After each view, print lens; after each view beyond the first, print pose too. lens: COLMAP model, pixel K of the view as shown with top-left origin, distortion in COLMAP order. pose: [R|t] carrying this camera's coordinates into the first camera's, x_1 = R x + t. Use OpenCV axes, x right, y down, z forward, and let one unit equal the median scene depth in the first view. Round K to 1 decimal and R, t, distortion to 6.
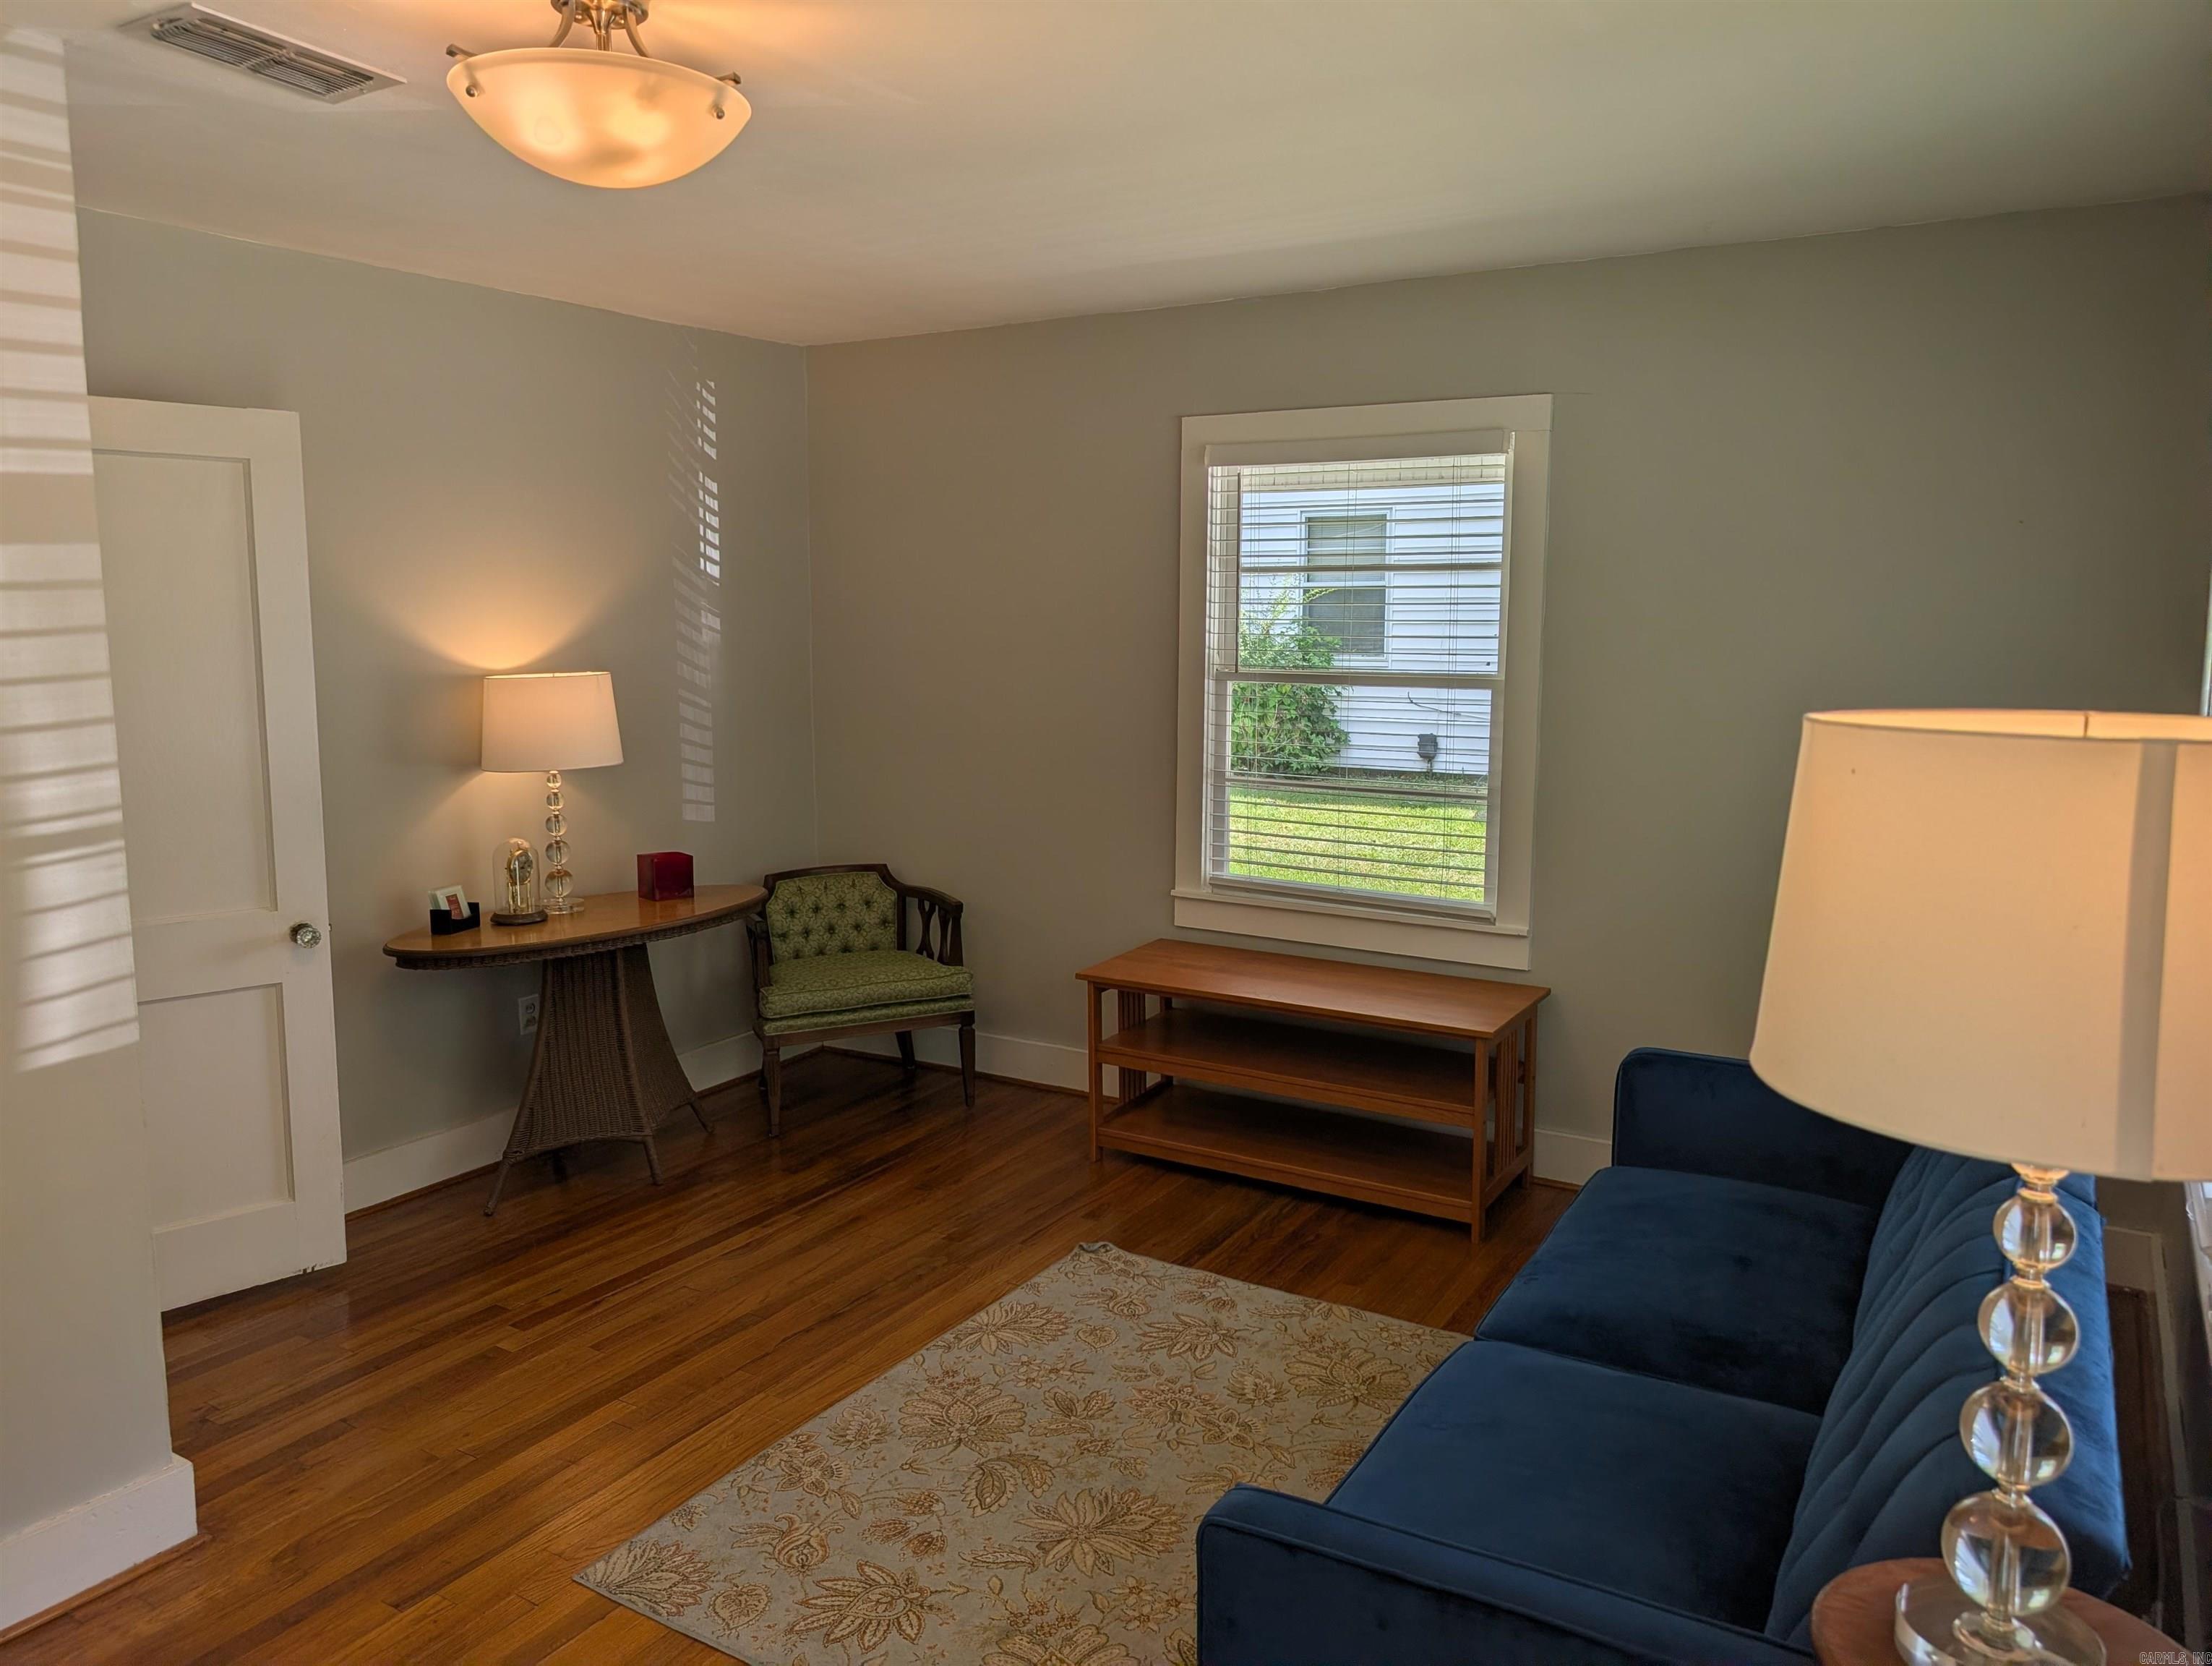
lens RADIAL K [[1588.7, 0, 1106.0], [0, 1588.7, 833.0], [0, 0, 1]] dist [0.001219, -0.006201]
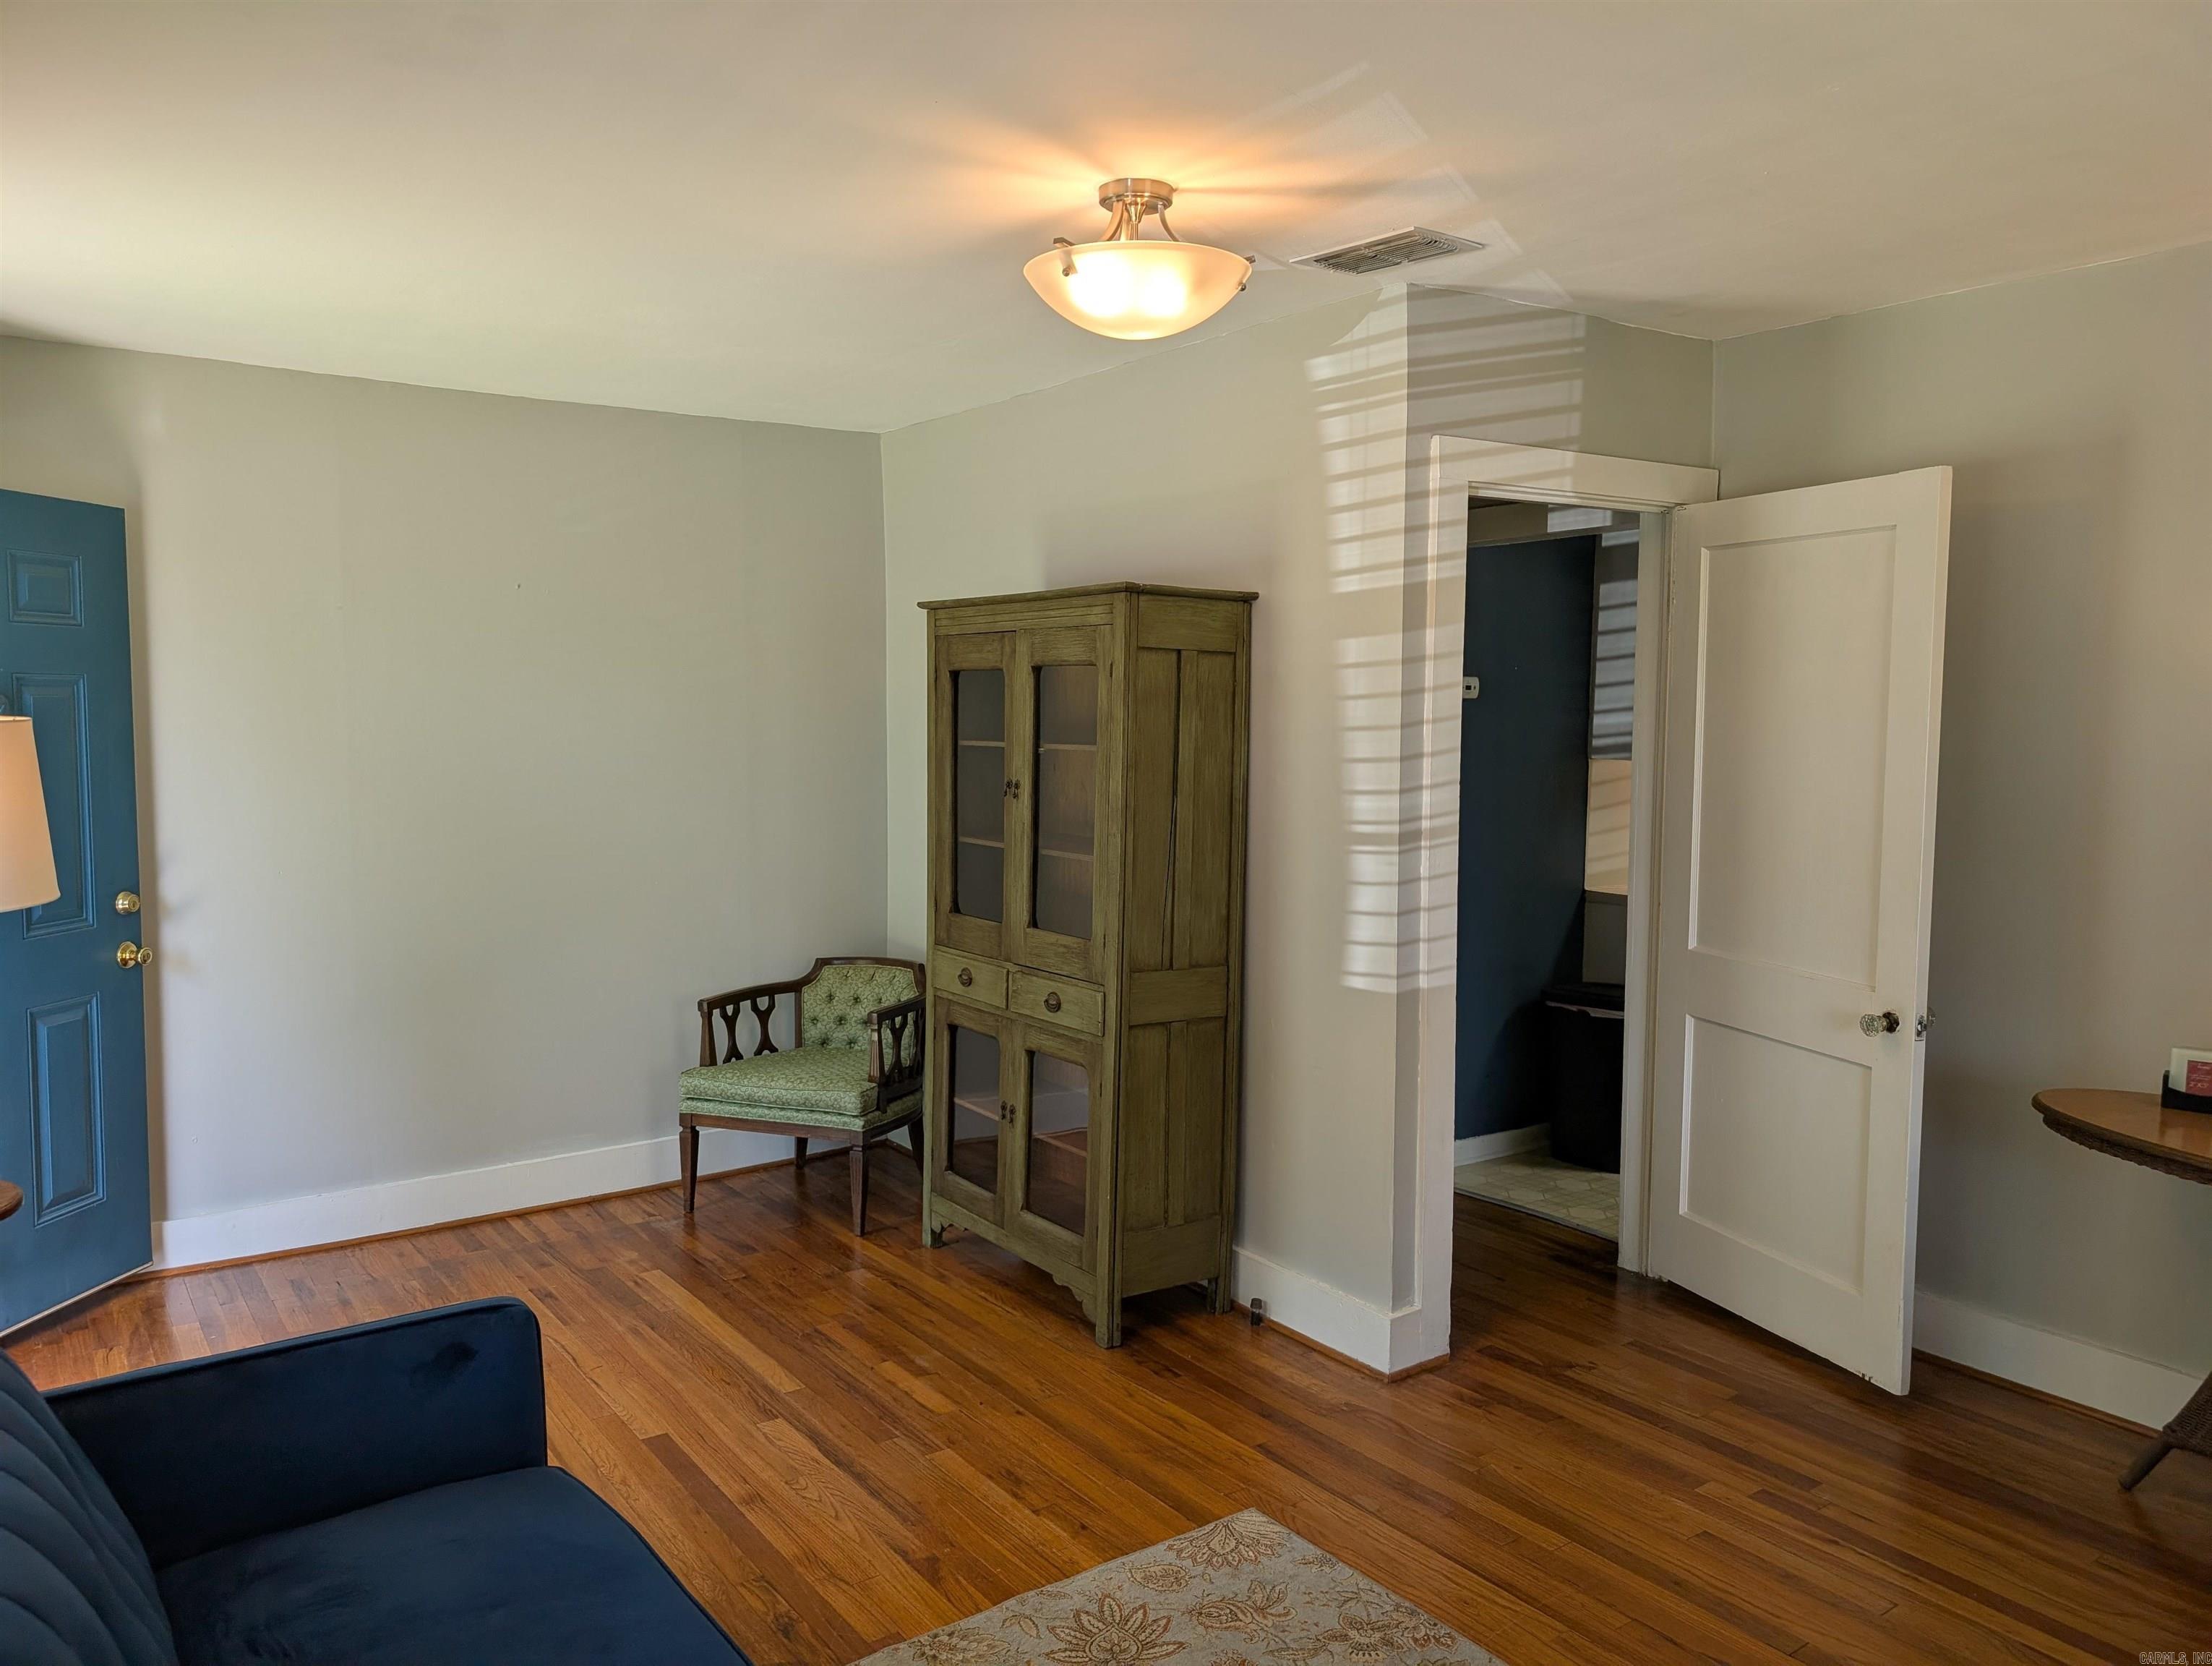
lens RADIAL K [[1597.0, 0, 1077.4], [0, 1597.0, 830.1], [0, 0, 1]] dist [0.032333, -0.003699]
pose [[-0.396079, 0.083149, -0.914444, 0.681209], [-0.125653, 0.981614, 0.143682, -0.155611], [0.909578, 0.171812, -0.378349, 1.132812]]
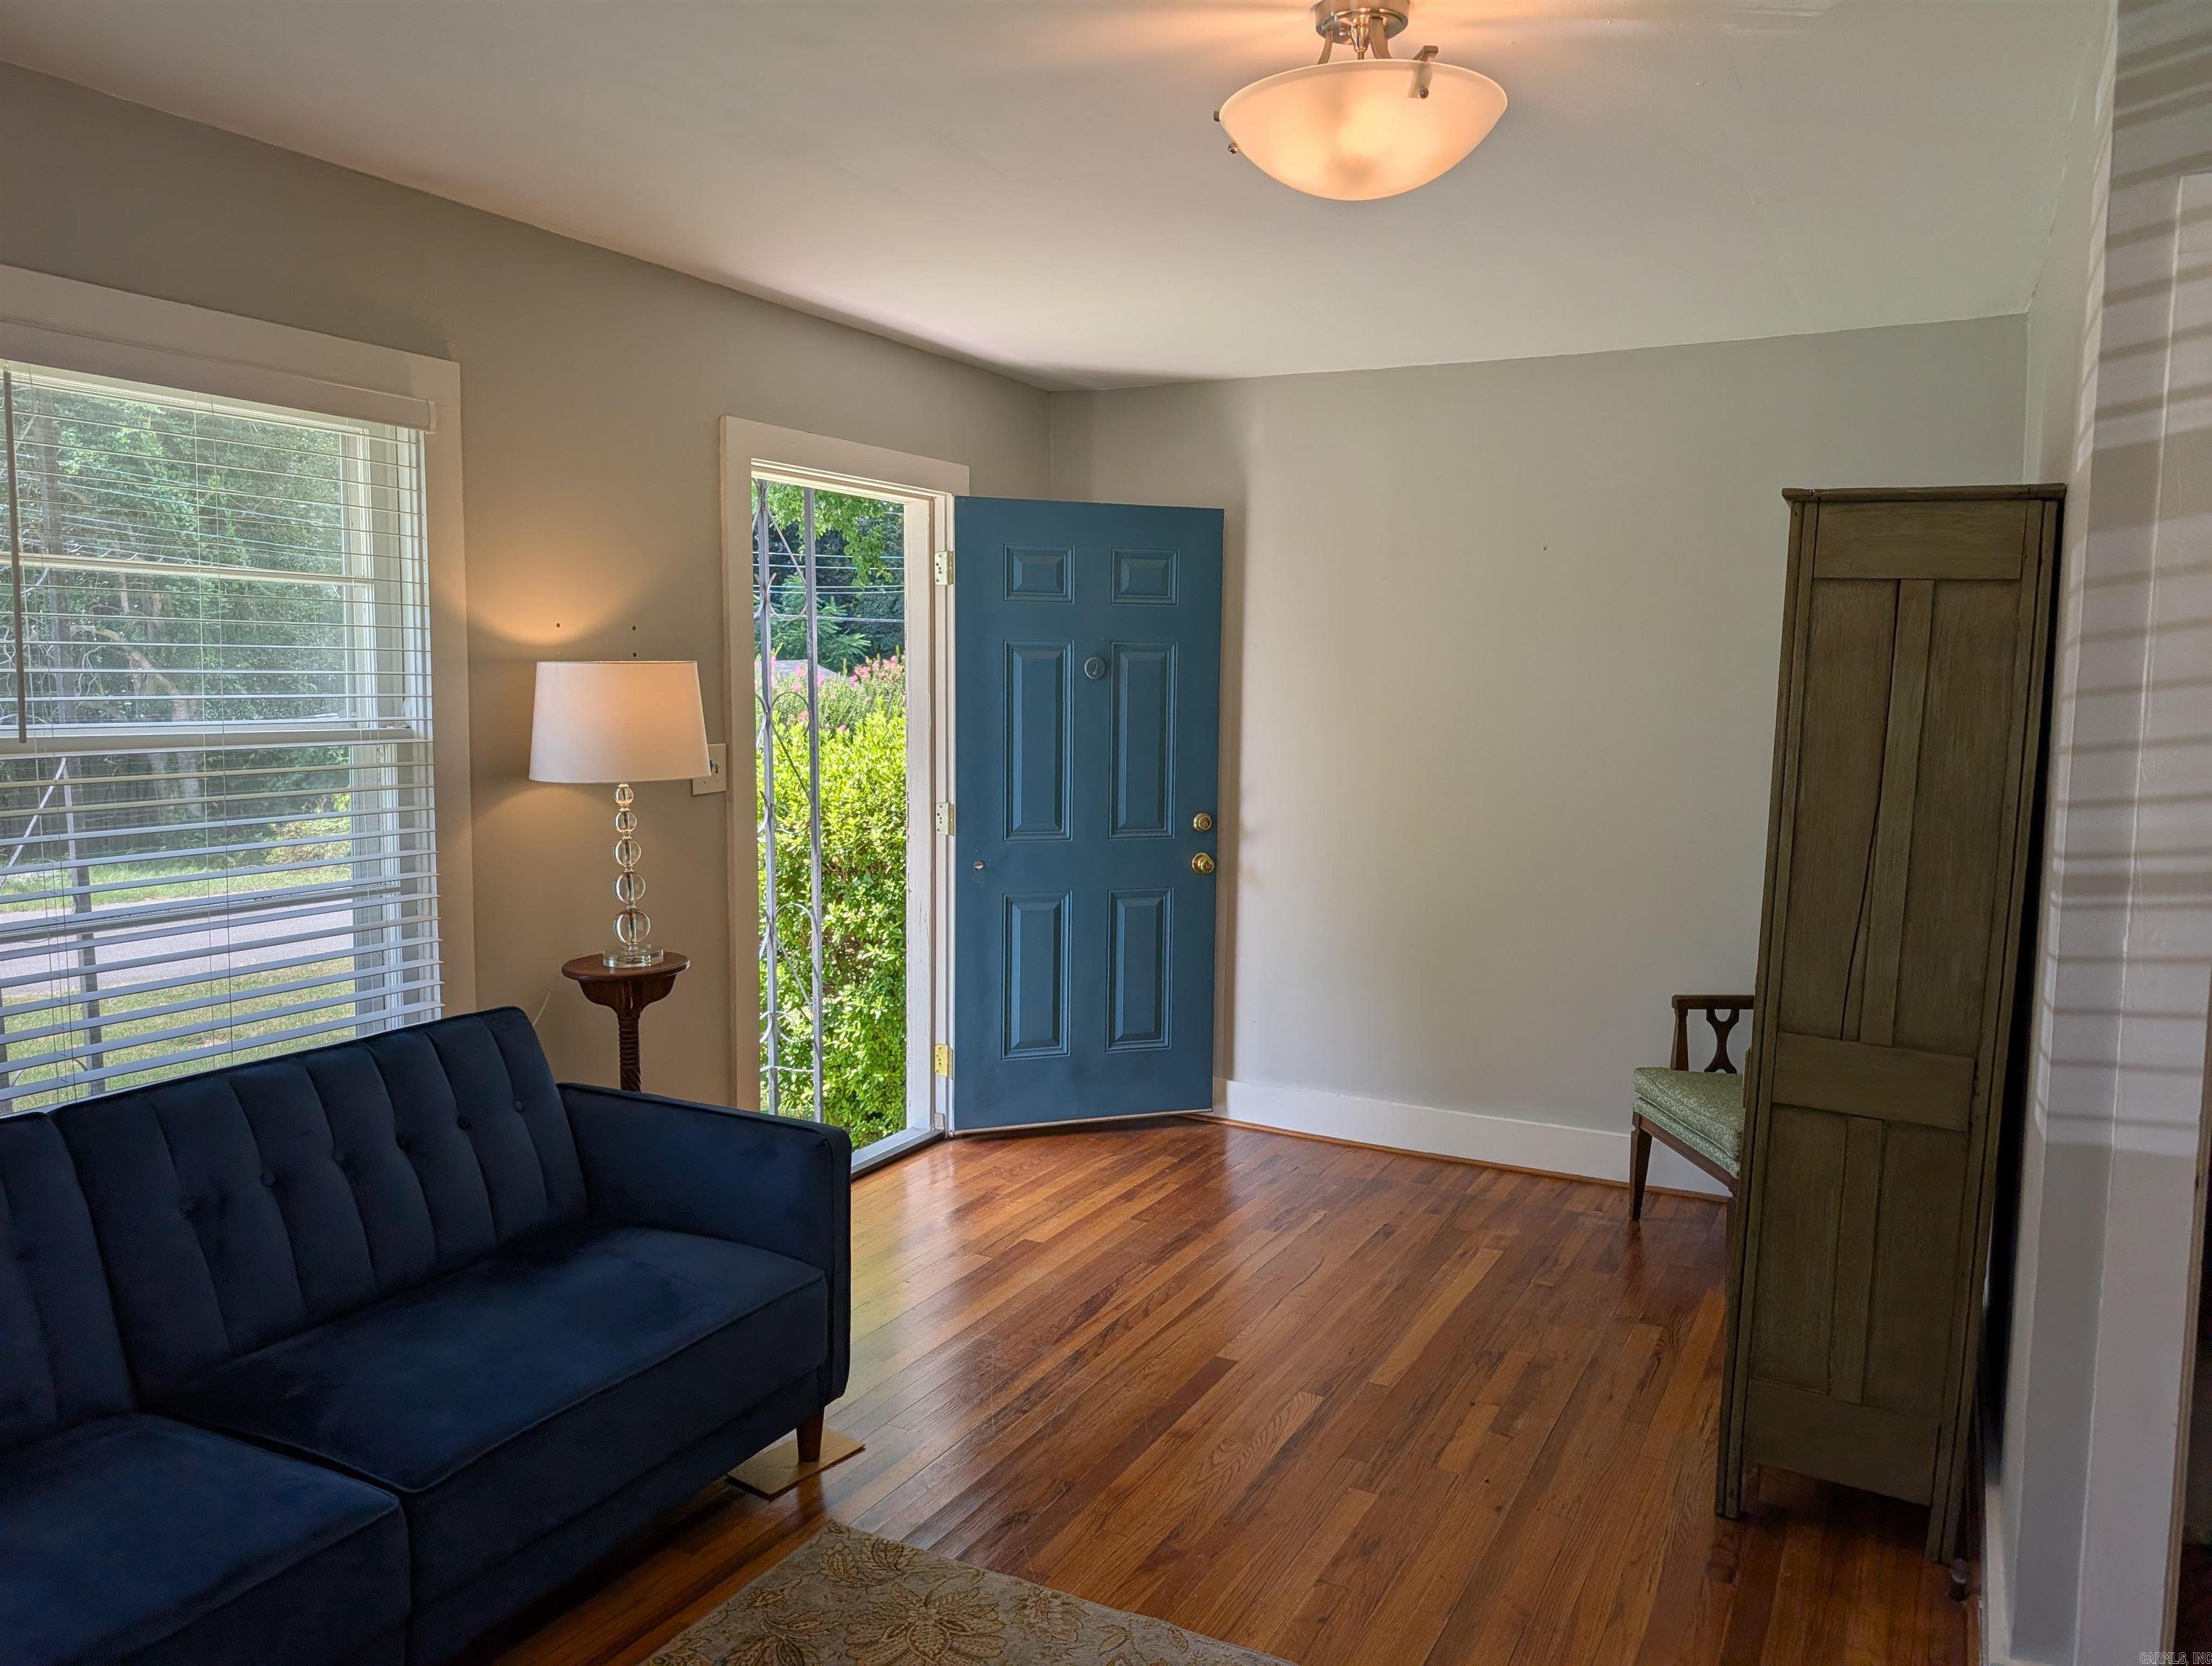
lens RADIAL K [[1588.7, 0, 1106.0], [0, 1588.7, 833.0], [0, 0, 1]] dist [0.001219, -0.006201]
pose [[-0.997441, 0.009500, -0.070859, -0.059279], [-0.007824, 0.970674, 0.240271, -0.196684], [0.071064, 0.240210, -0.968116, 1.559867]]
